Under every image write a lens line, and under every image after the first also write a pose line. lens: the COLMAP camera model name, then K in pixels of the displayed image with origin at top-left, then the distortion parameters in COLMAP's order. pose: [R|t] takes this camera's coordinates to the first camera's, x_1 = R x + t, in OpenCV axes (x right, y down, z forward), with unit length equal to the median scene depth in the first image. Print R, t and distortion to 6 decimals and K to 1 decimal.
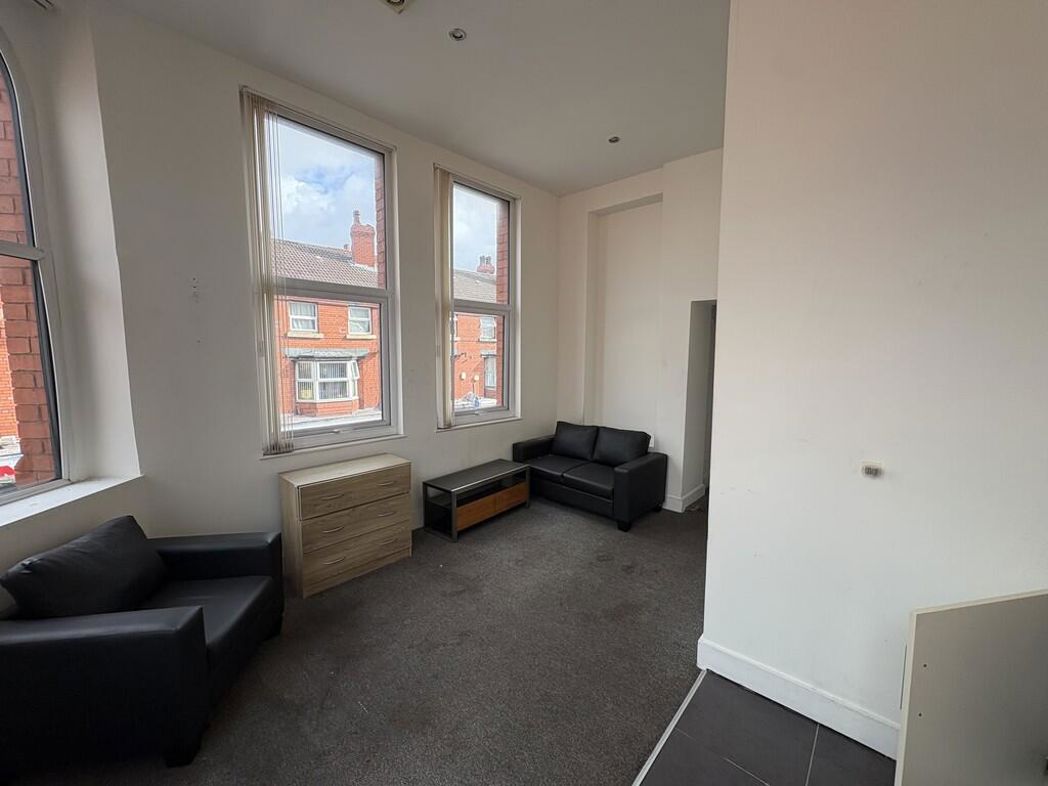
lens RADIAL K [[417.8, 0, 525.2], [0, 417.8, 393.1], [0, 0, 1]] dist [-0.000466, 0.000702]
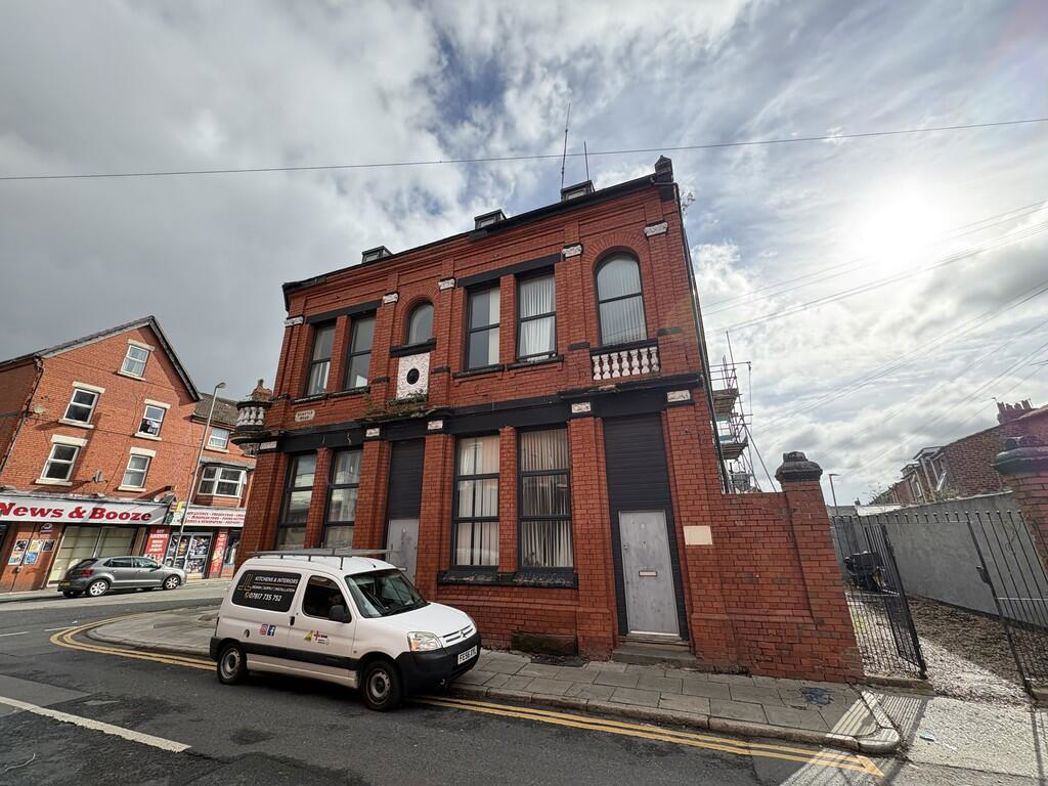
lens RADIAL K [[417.8, 0, 523.3], [0, 417.8, 391.1], [0, 0, 1]] dist [-0.000466, 0.000702]
pose [[0.942887, 0.098560, 0.318199, 0.087423], [0.047826, 0.905277, -0.422120, 2.199650], [-0.329663, 0.413230, 0.848860, -4.468687]]
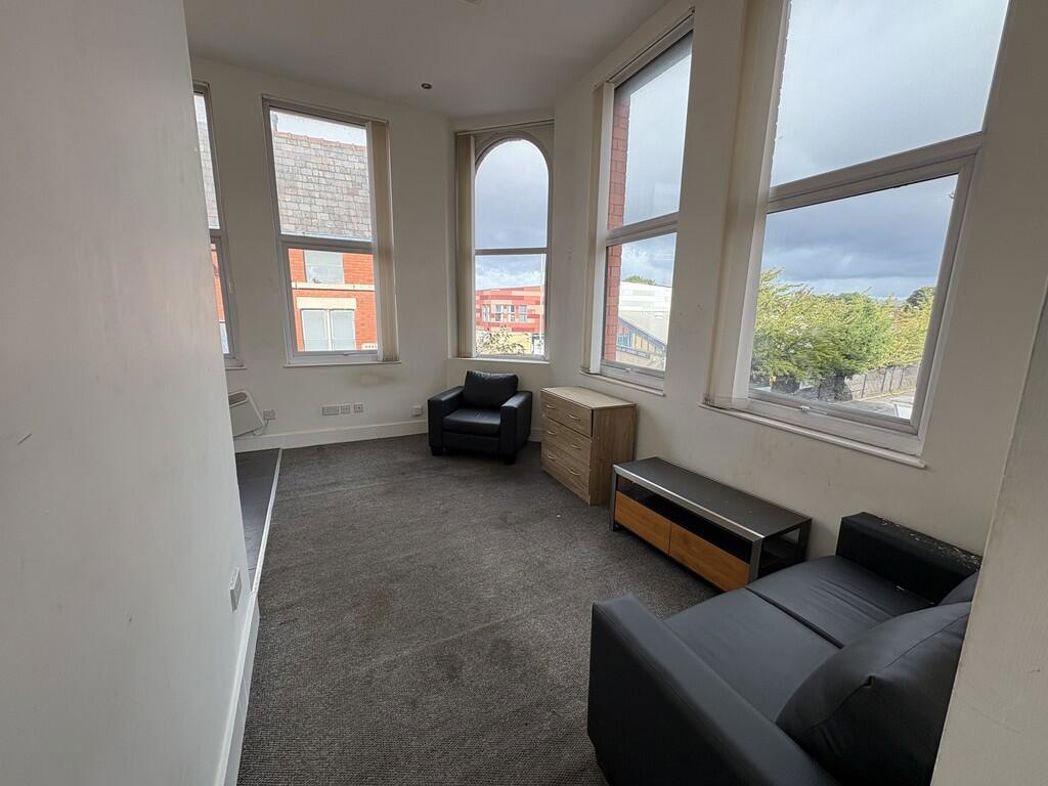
lens RADIAL K [[417.8, 0, 523.4], [0, 417.8, 392.9], [0, 0, 1]] dist [-0.000466, 0.000702]
pose [[-0.375922, 0.168433, -0.911215, 0.690817], [-0.113766, 0.967514, 0.225774, -0.067217], [0.919641, 0.188539, -0.344548, 1.282112]]
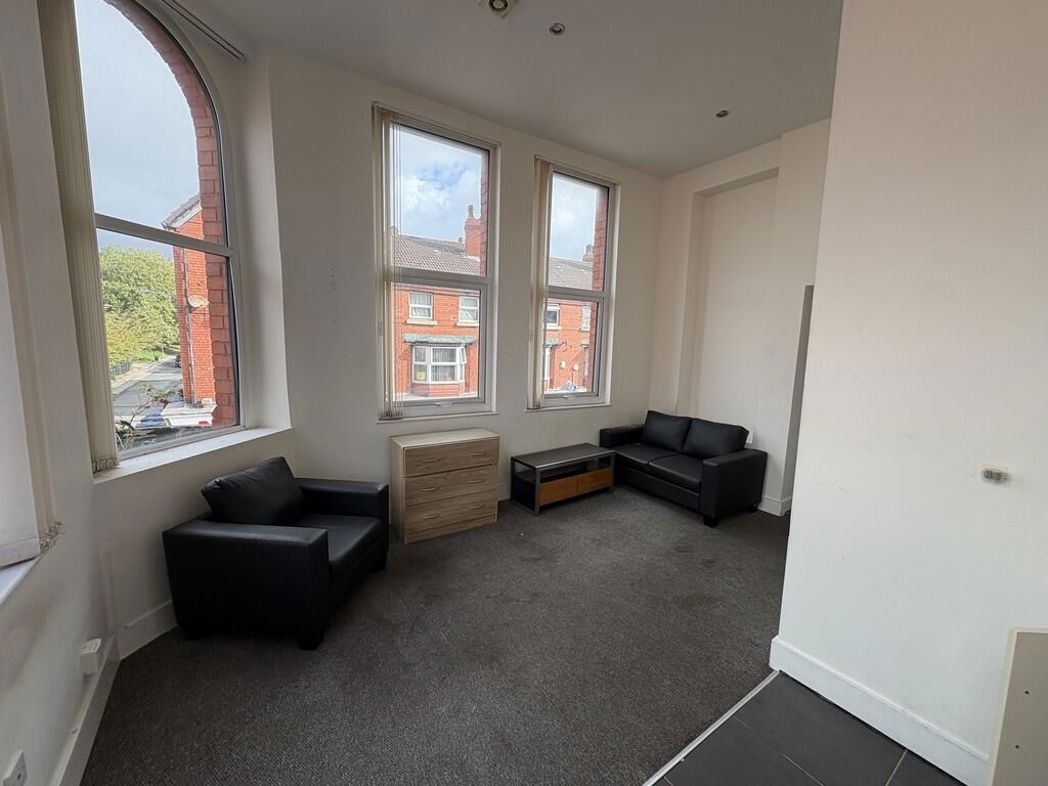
lens RADIAL K [[417.8, 0, 524.3], [0, 417.8, 393.4], [0, 0, 1]] dist [-0.000466, 0.000702]
pose [[0.969707, 0.052452, -0.238575, 0.045459], [-0.046650, 0.998464, 0.029904, 0.019722], [0.239777, -0.017869, 0.970664, -0.040164]]
